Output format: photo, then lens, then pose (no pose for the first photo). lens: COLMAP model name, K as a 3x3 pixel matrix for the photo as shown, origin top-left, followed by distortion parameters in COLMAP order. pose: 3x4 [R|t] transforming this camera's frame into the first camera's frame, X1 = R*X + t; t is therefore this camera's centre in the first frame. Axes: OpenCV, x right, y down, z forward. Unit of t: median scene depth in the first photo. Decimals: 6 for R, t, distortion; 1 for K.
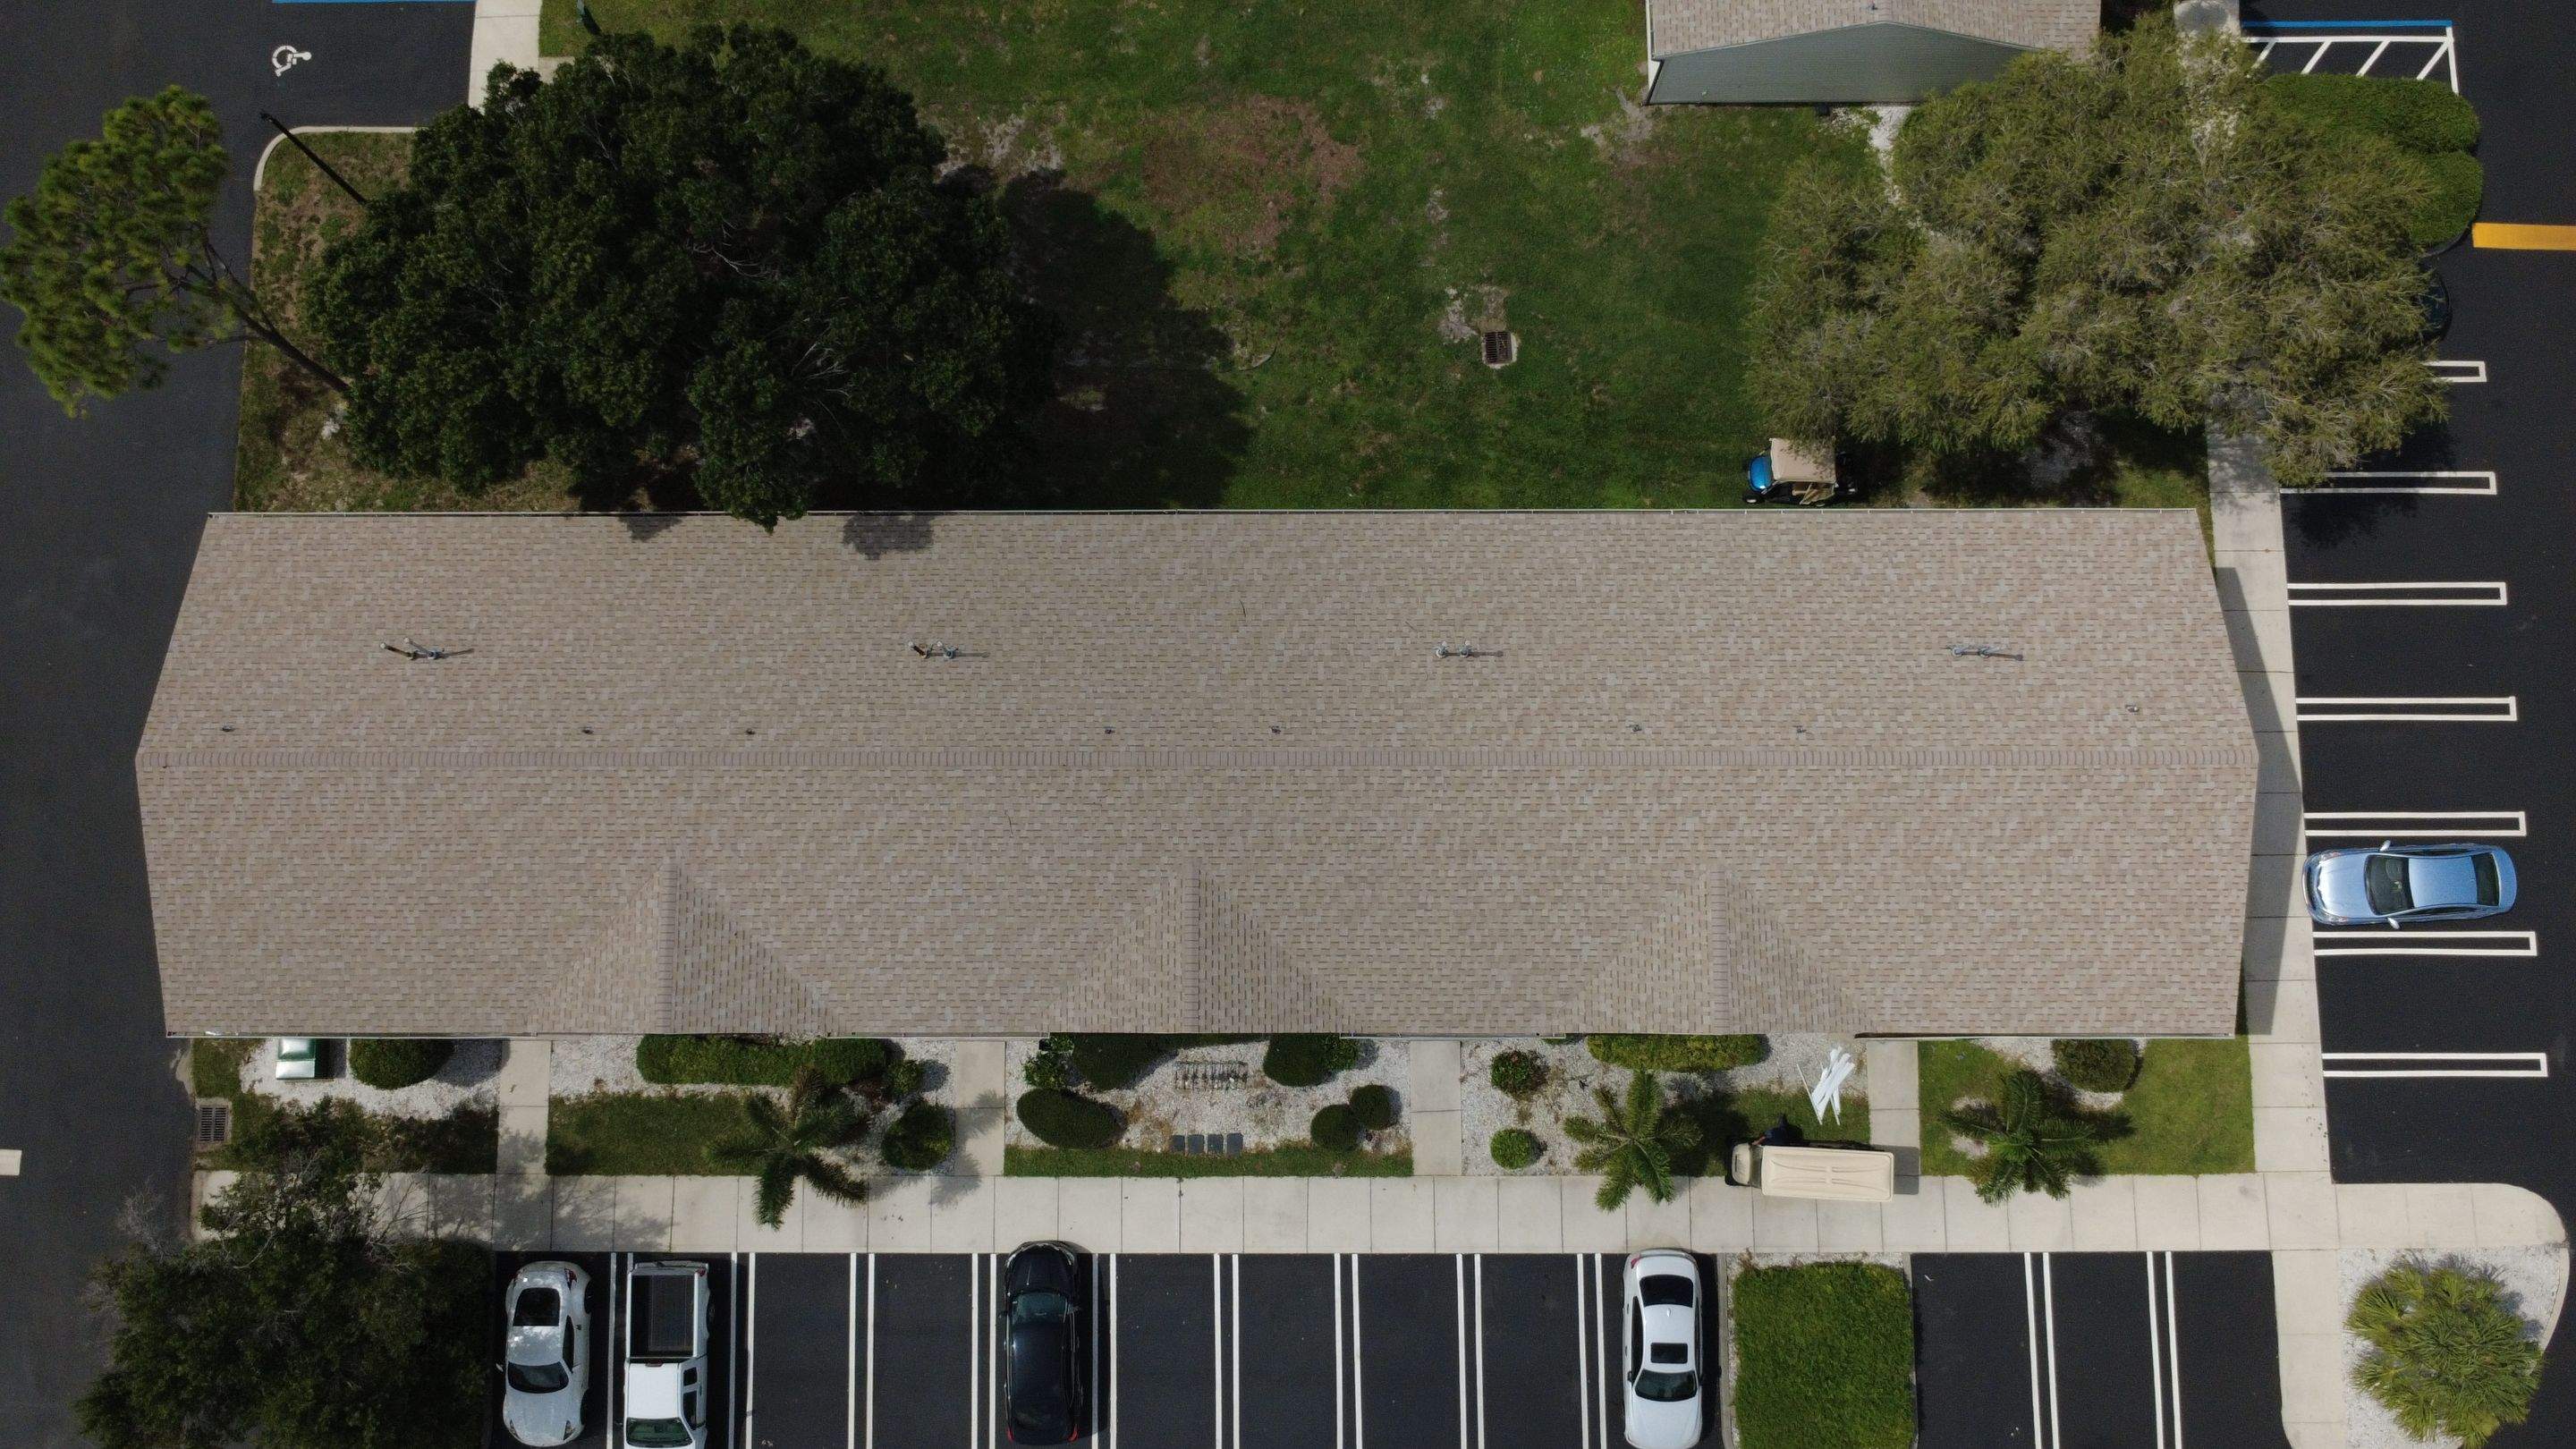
lens RADIAL K [[1889.9, 0, 1281.9], [0, 1889.9, 729.8], [0, 0, 1]] dist [-0.005963, -0.000583]
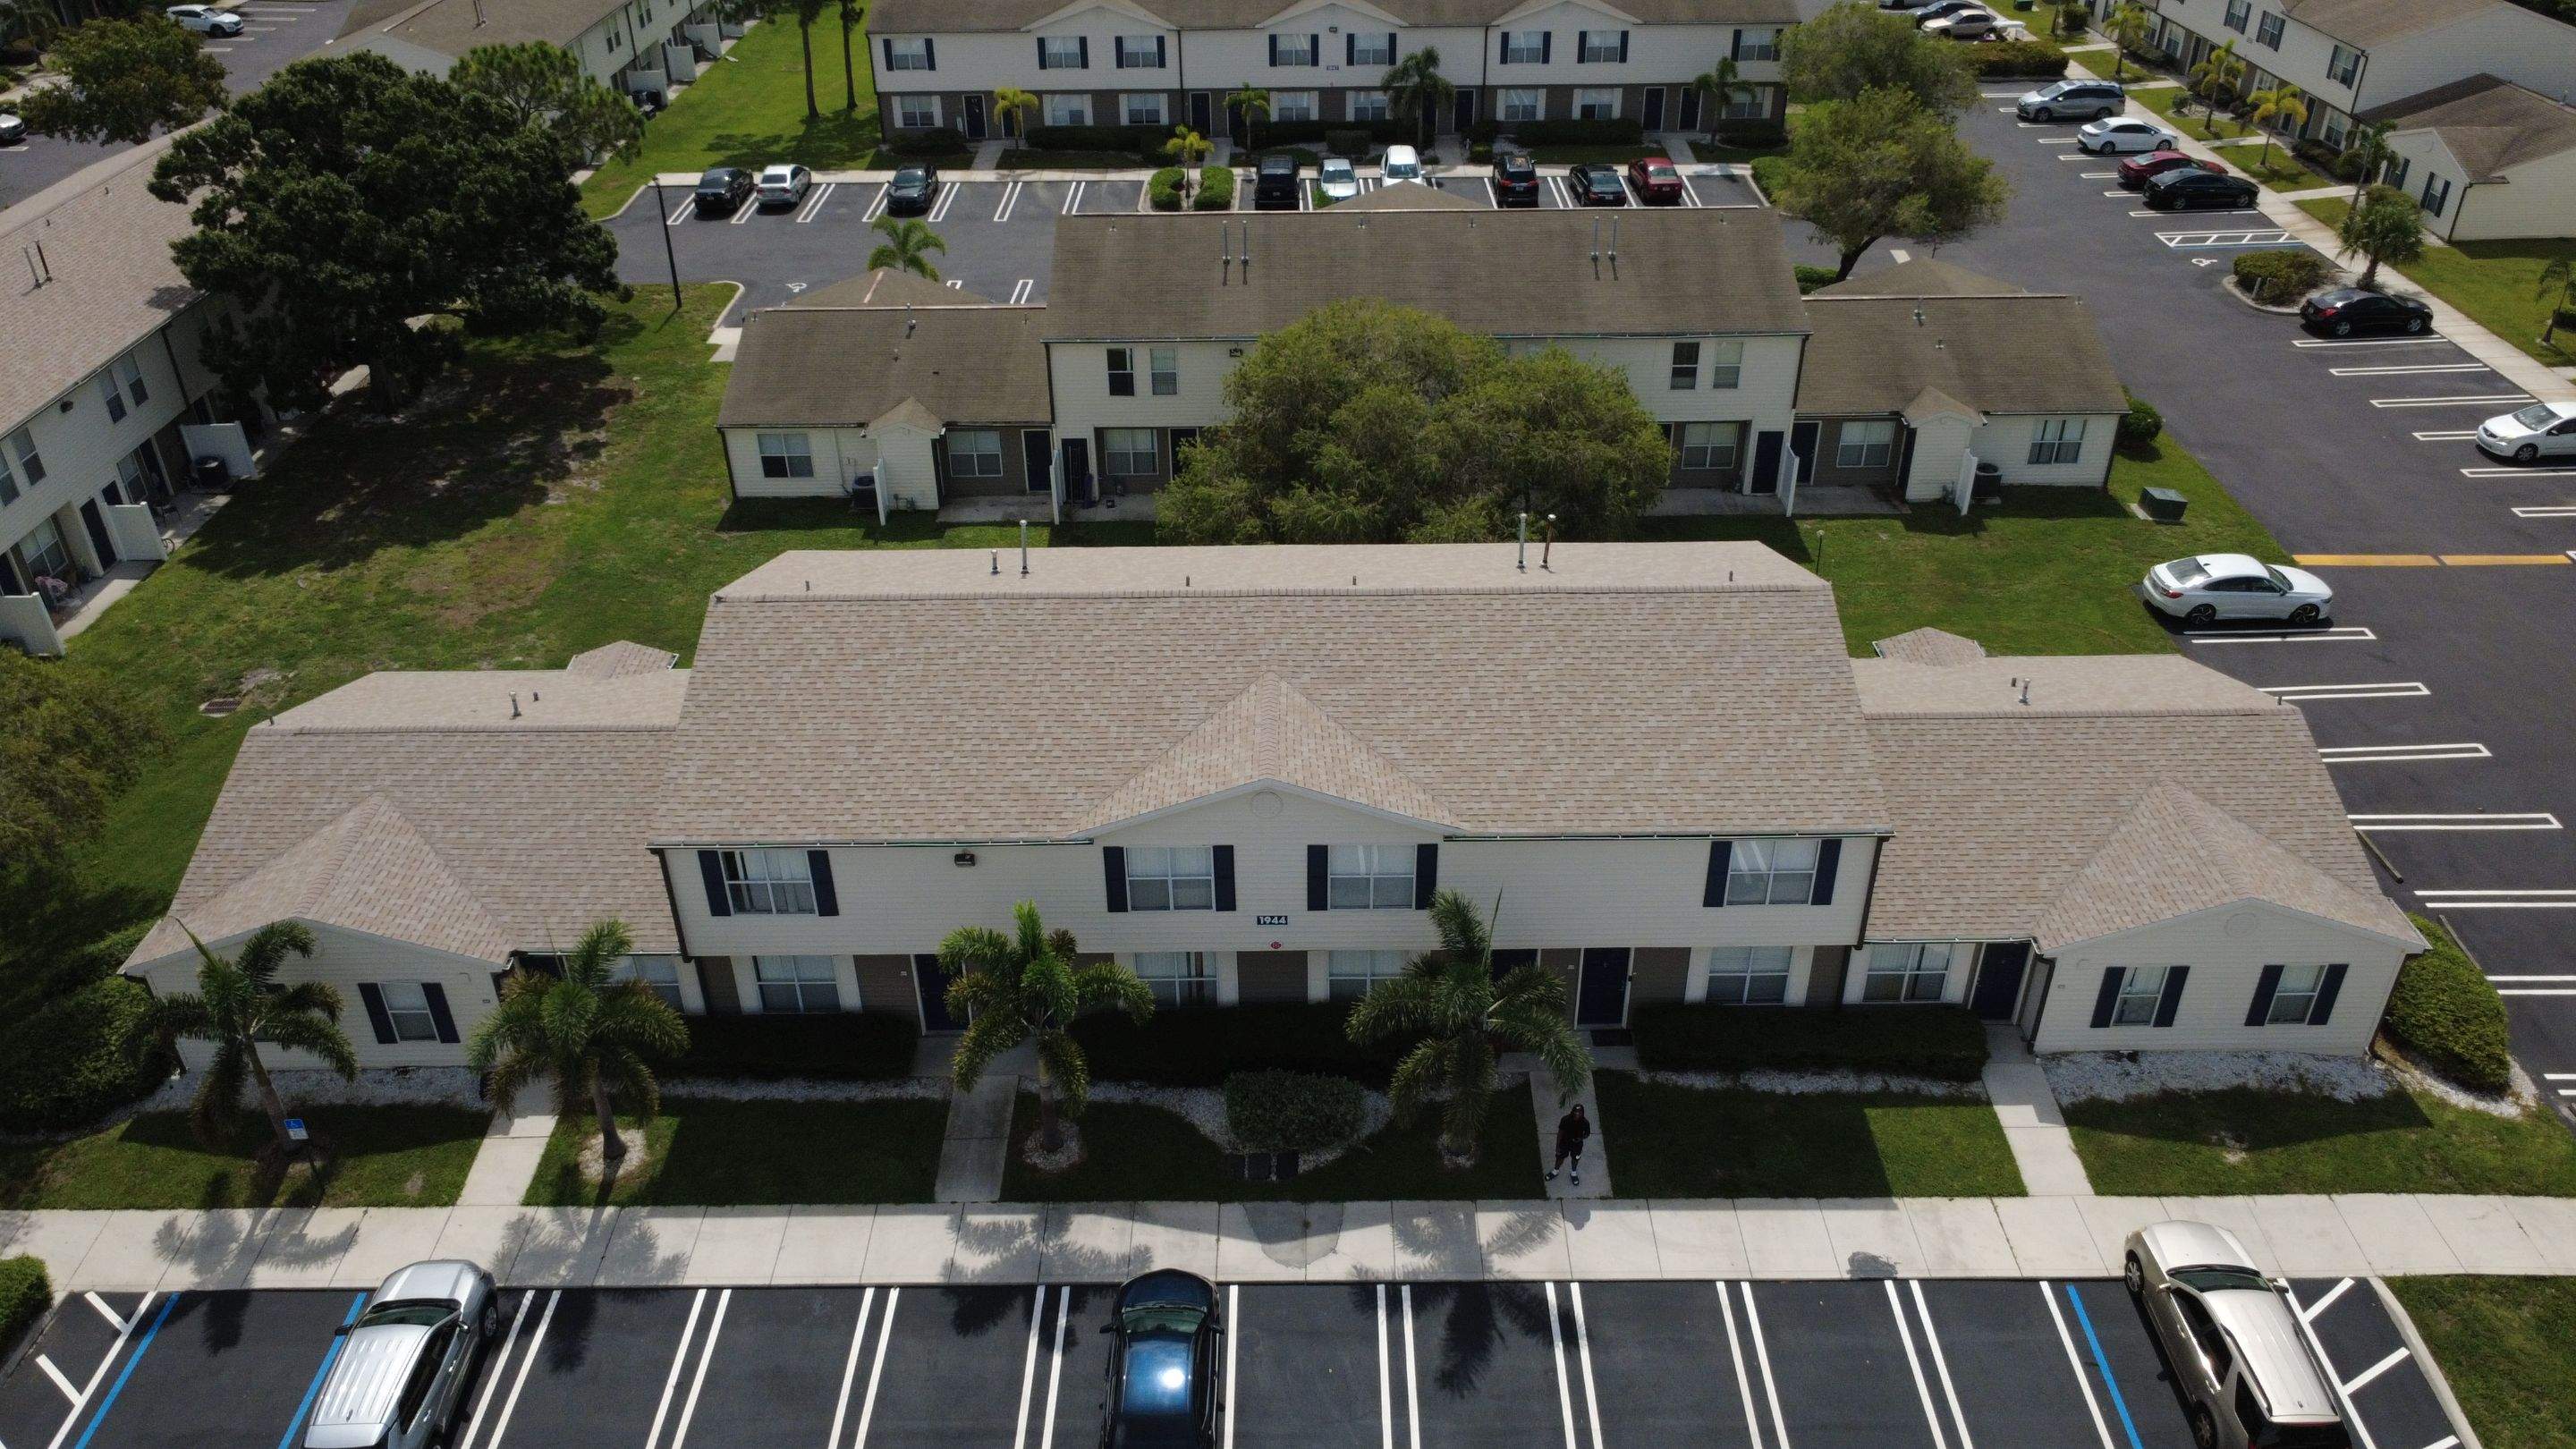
lens RADIAL K [[1889.9, 0, 1280.6], [0, 1889.9, 730.6], [0, 0, 1]] dist [-0.005963, -0.000583]
pose [[-0.002873, 0.543899, -0.839146, 0.965467], [-0.988909, 0.123067, 0.083152, -0.844288], [0.148498, 0.830077, 0.537513, 0.551306]]
